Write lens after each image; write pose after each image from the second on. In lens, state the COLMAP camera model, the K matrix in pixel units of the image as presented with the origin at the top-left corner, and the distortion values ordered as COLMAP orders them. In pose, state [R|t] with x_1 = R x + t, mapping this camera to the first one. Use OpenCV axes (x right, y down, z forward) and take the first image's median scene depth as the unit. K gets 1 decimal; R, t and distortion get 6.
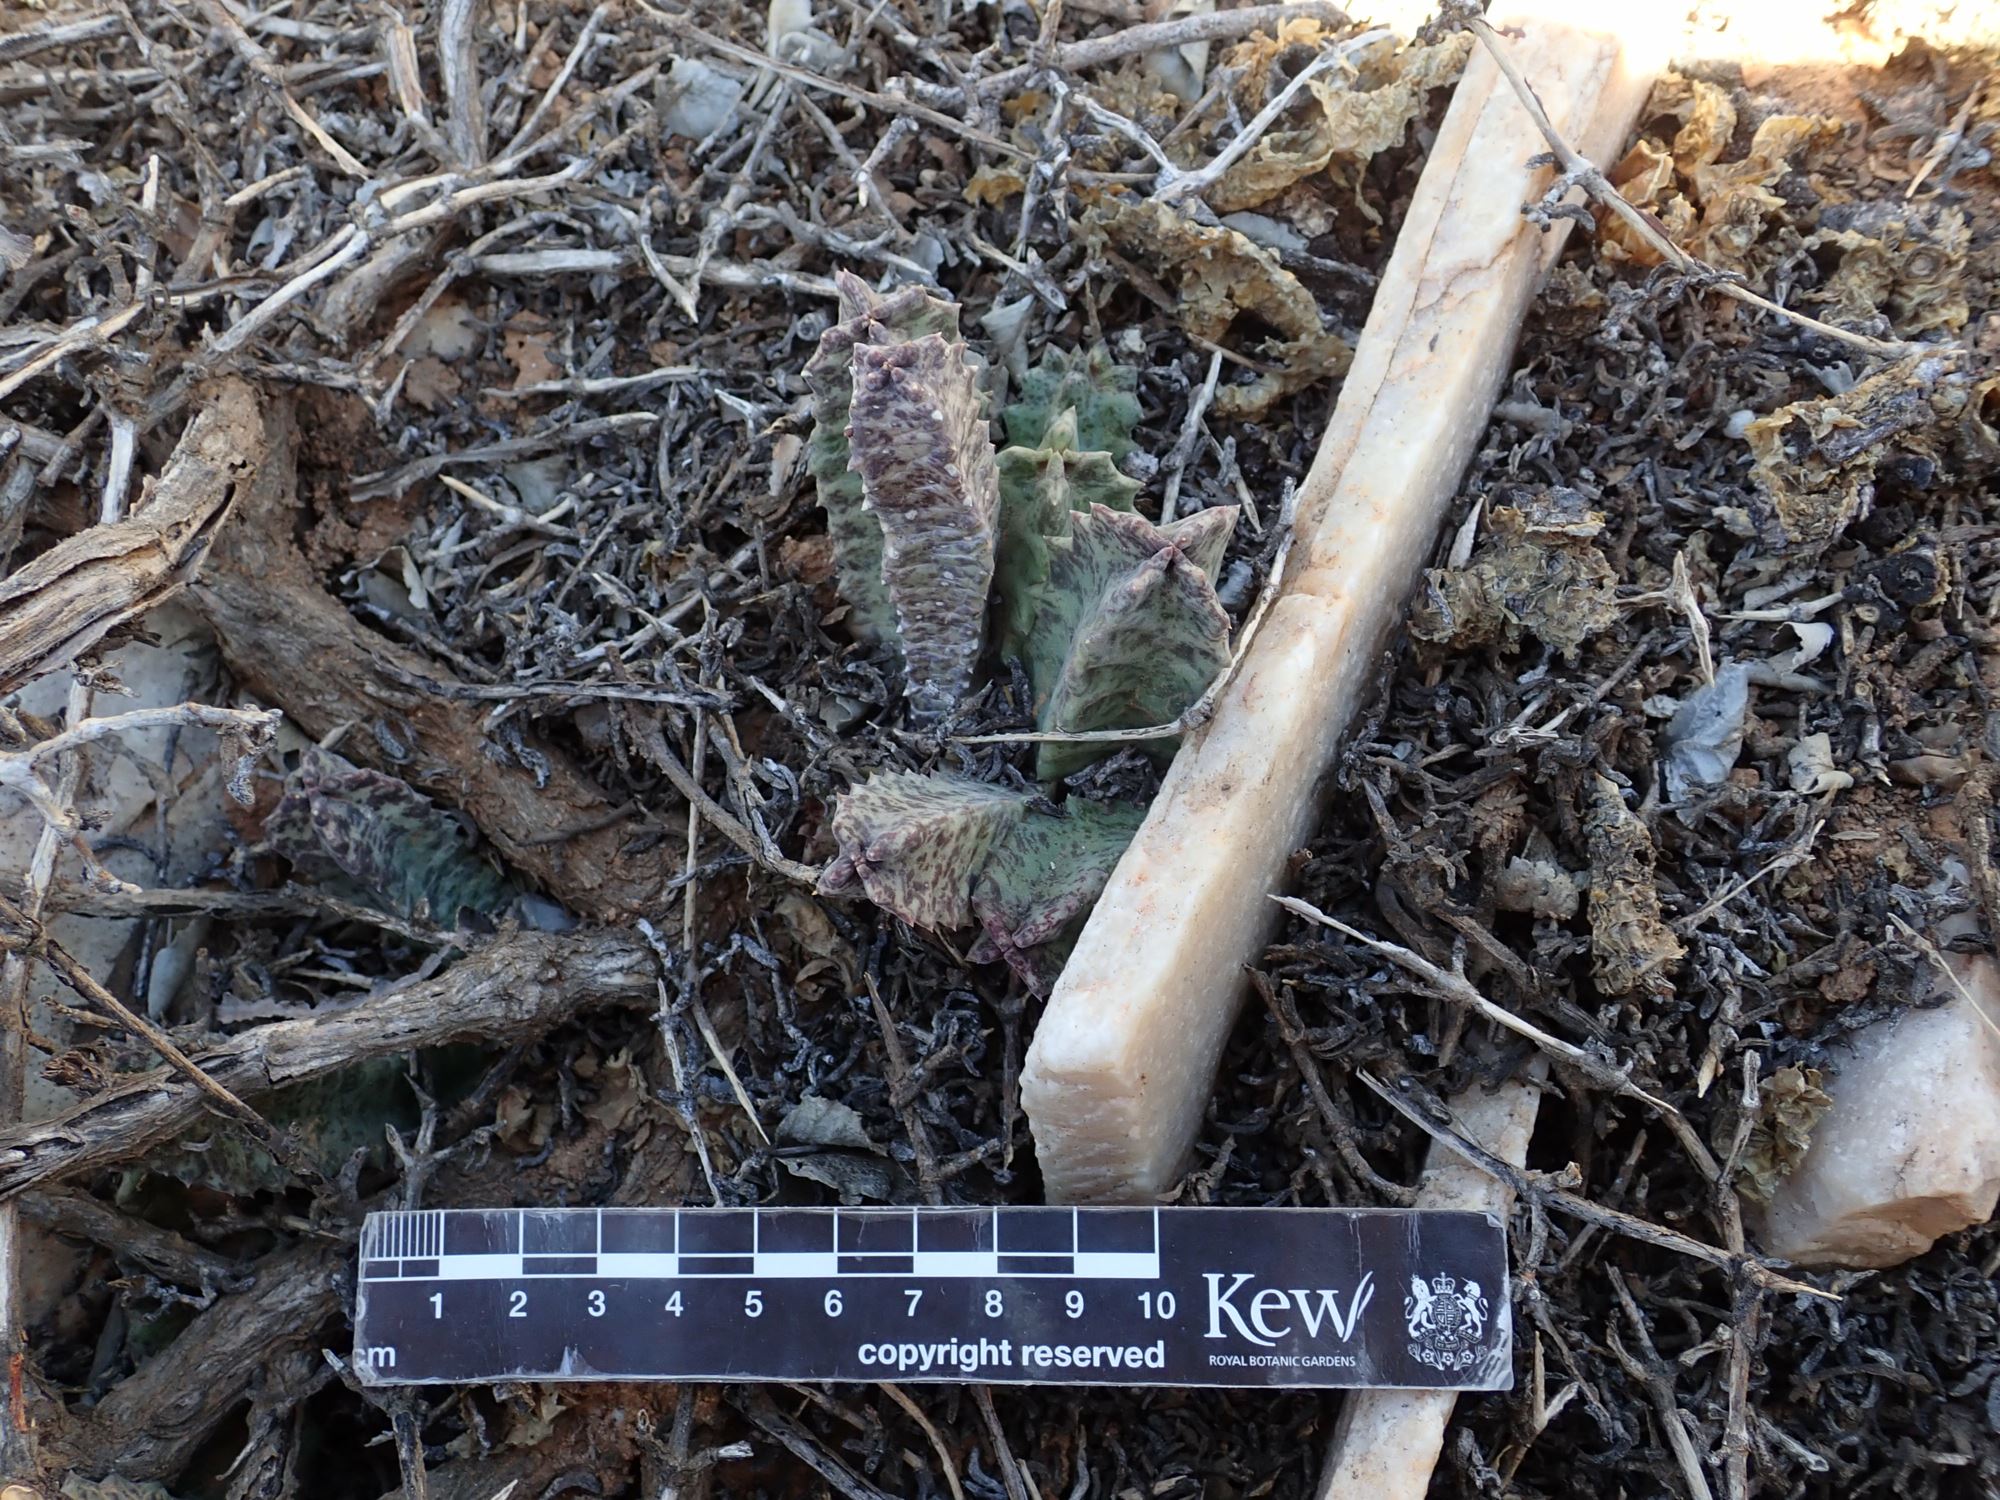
lens RADIAL K [[1740.1, 0, 963.4], [0, 1740.1, 763.0], [0, 0, 1]] dist [-0.021788, 0.001356]
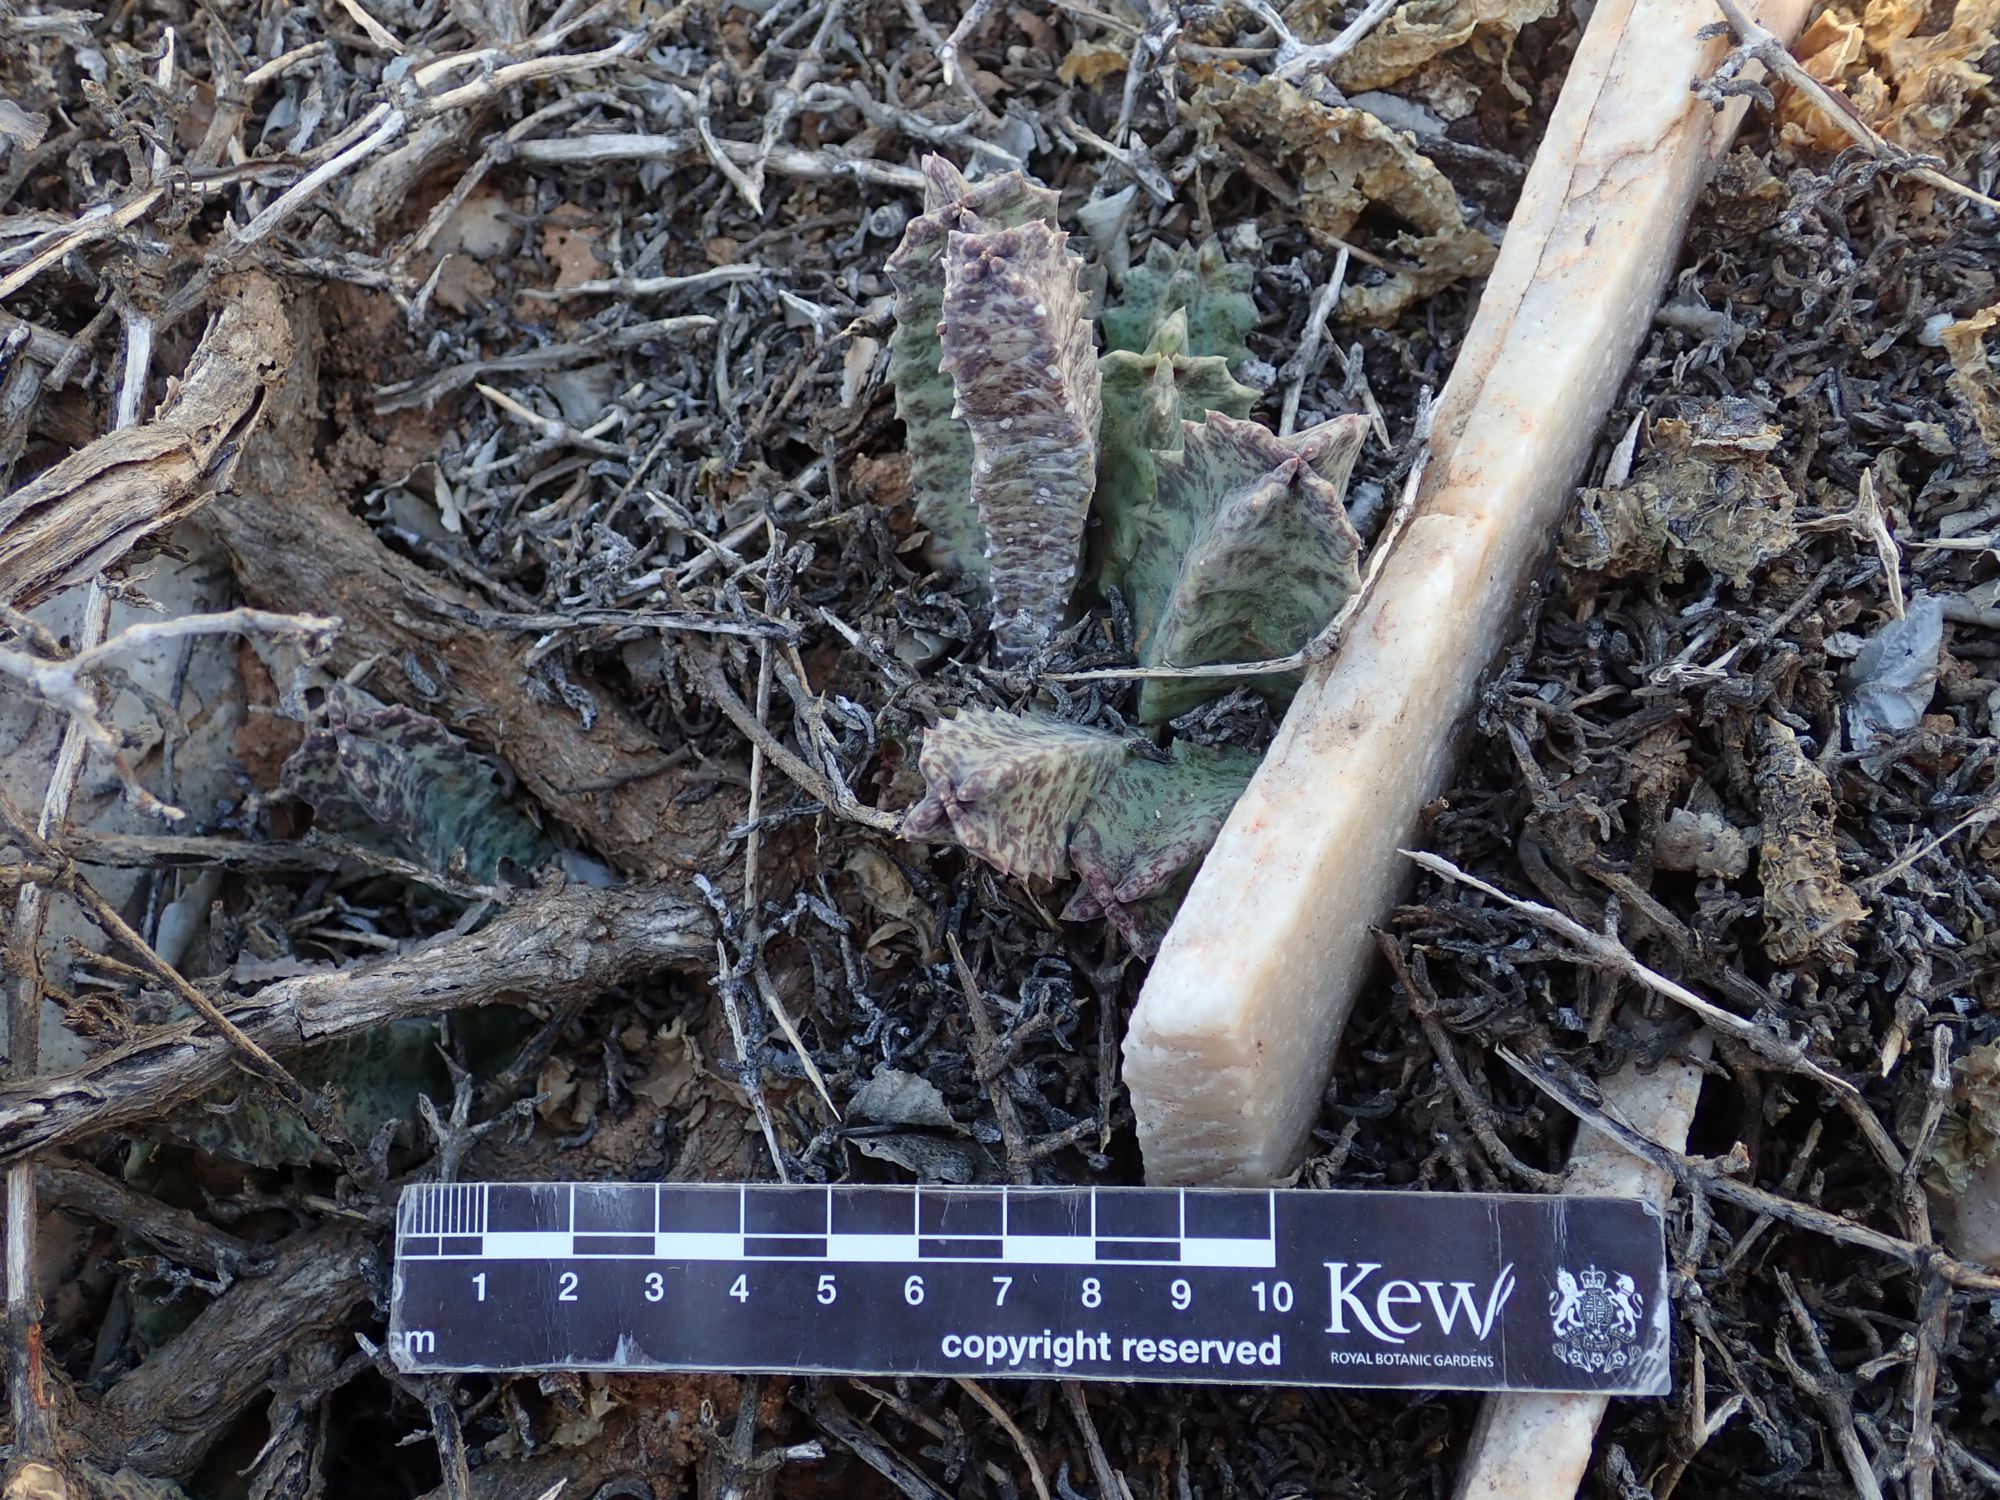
lens RADIAL K [[2037.0, 0, 948.9], [0, 2037.0, 767.8], [0, 0, 1]] dist [-0.016373, 0.000000]
pose [[0.999487, 0.008898, -0.030769, -0.023441], [-0.008770, 0.999952, 0.004313, 0.029359], [0.030806, -0.004041, 0.999517, -0.054832]]
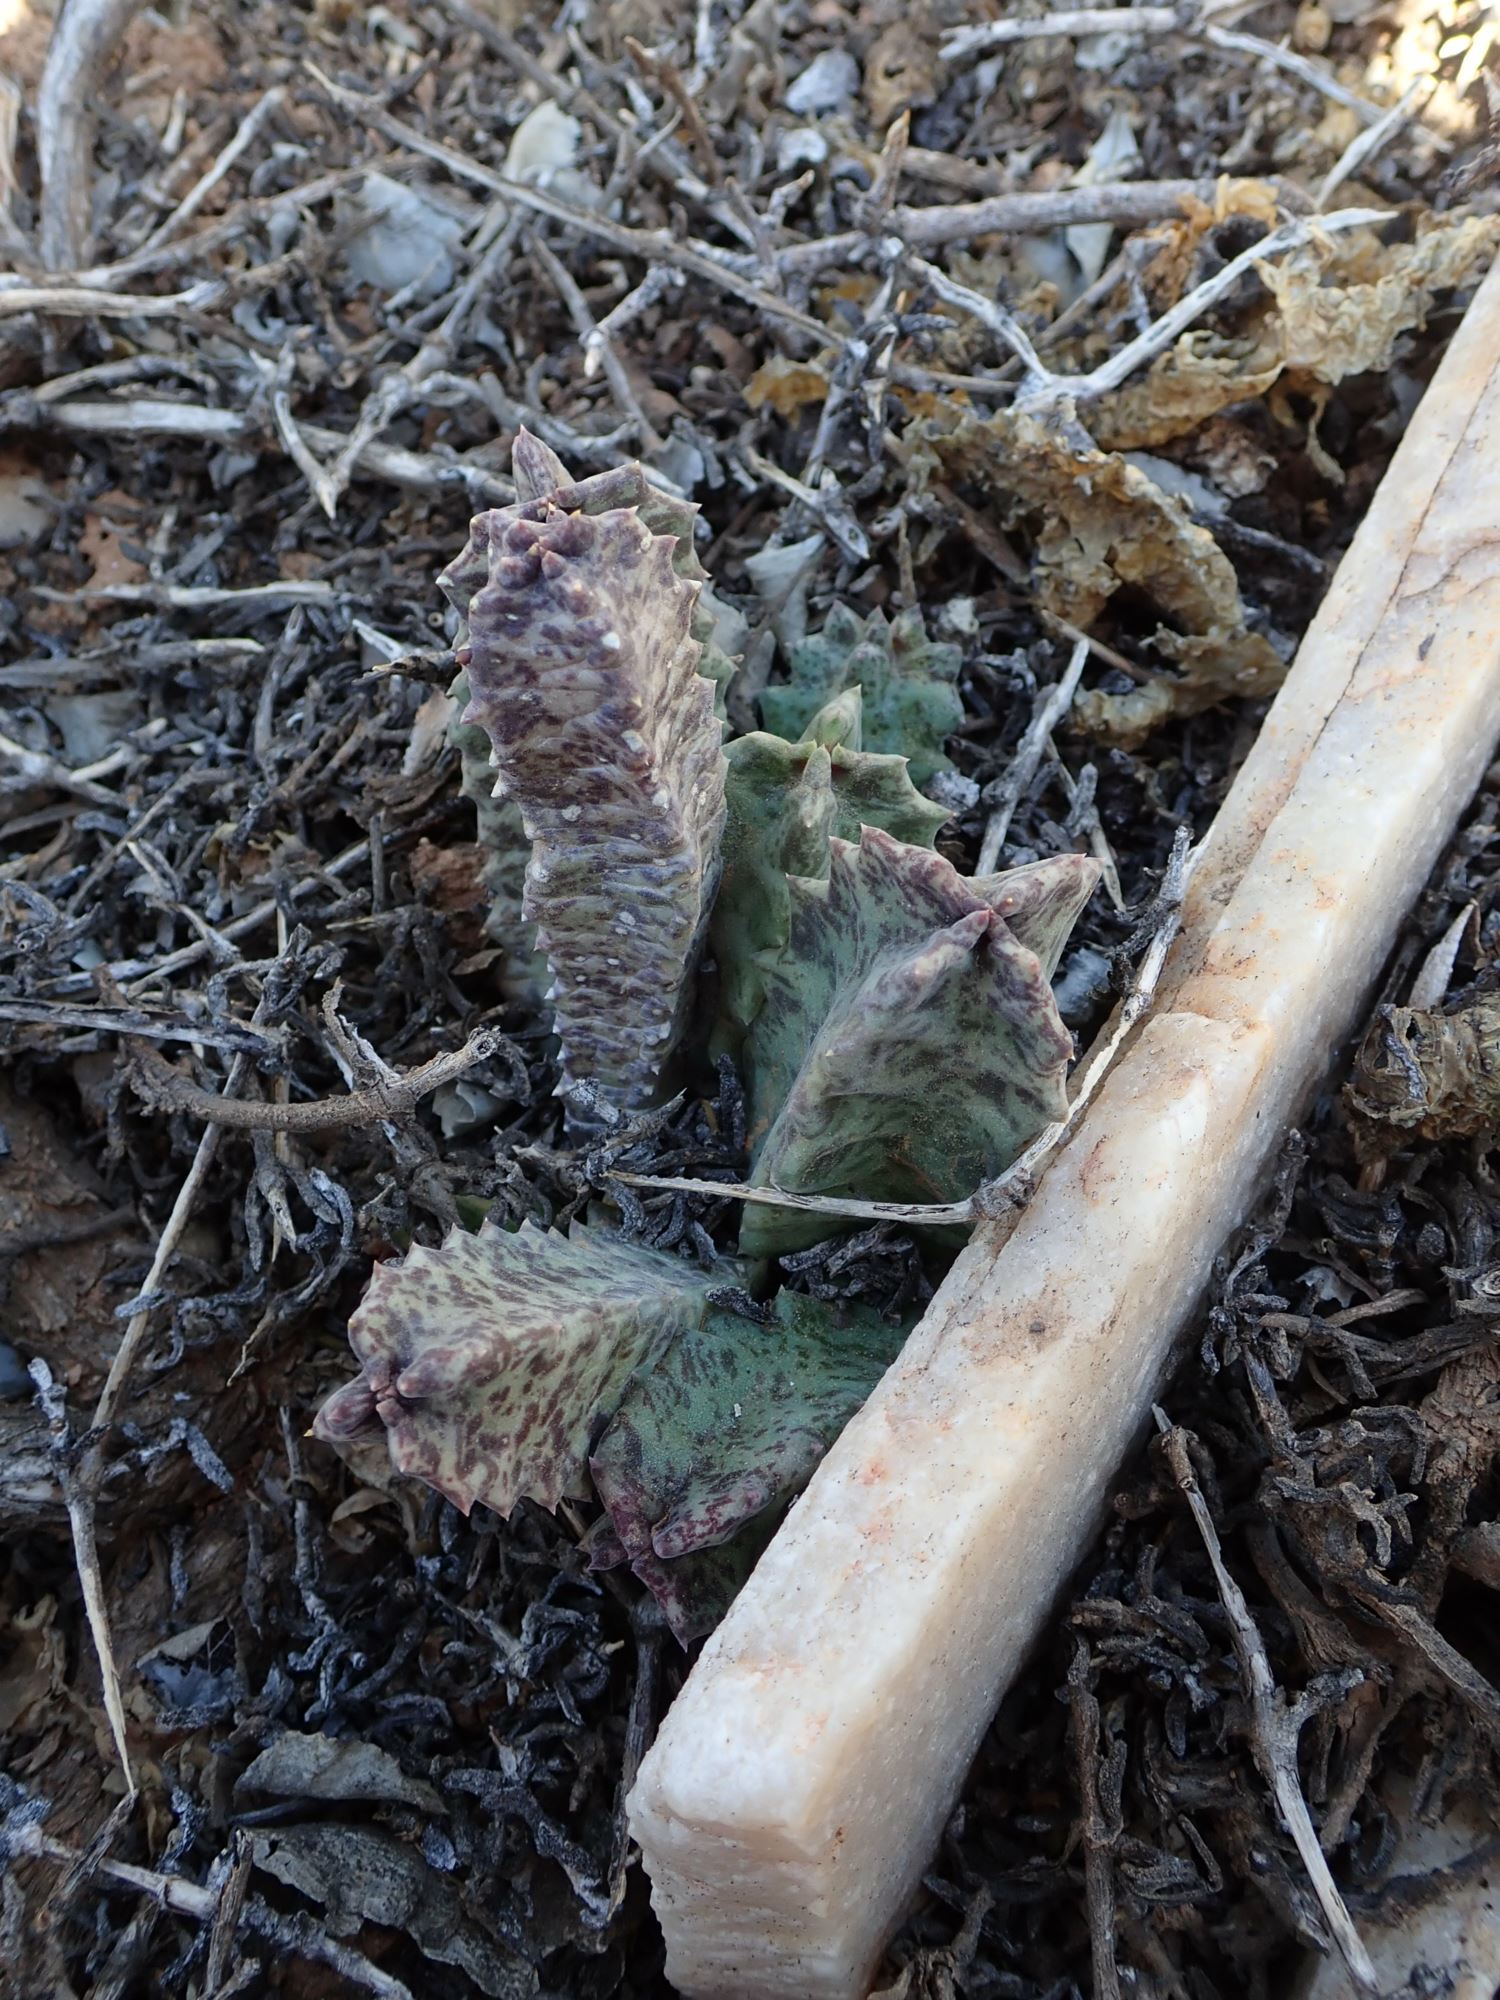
lens RADIAL K [[1740.1, 0, 733.1], [0, 1740.1, 971.5], [0, 0, 1]] dist [-0.021788, 0.001356]
pose [[0.993306, 0.113832, -0.019618, 0.041714], [-0.115120, 0.989515, -0.087223, -0.037107], [0.009484, 0.088898, 0.995996, 0.361877]]
